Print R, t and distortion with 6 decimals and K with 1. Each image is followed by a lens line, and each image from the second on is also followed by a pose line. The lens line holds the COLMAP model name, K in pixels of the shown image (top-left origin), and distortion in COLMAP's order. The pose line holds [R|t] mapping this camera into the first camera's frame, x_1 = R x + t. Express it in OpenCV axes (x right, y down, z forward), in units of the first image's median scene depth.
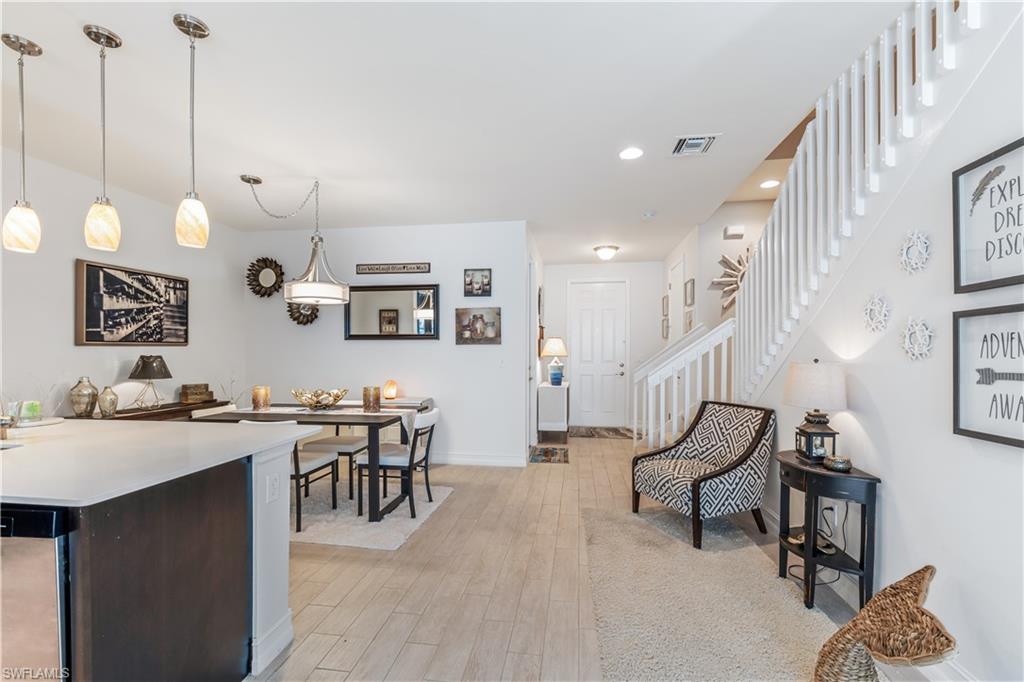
lens RADIAL K [[431.3, 0, 512.4], [0, 431.3, 344.5], [0, 0, 1]] dist [0.001012, 0.000056]
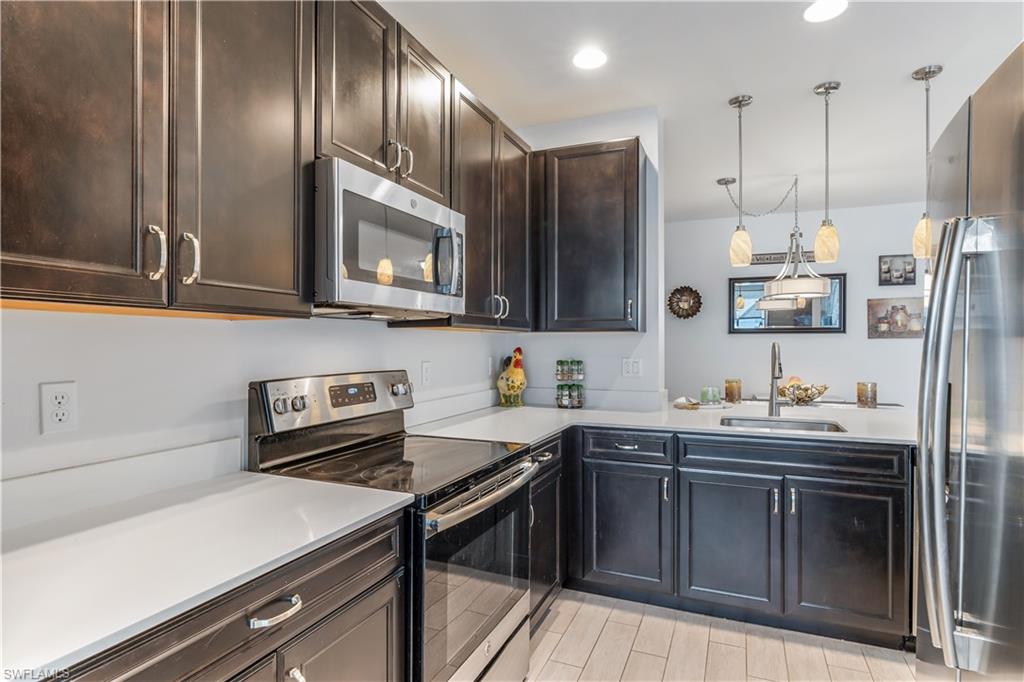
lens RADIAL K [[537.4, 0, 512.4], [0, 537.4, 342.4], [0, 0, 1]] dist [-0.002663, -0.000400]
pose [[0.969619, -0.000458, -0.244621, -0.588807], [0.001964, 0.999981, 0.005913, 0.000214], [0.244614, -0.006214, 0.969601, -0.292033]]
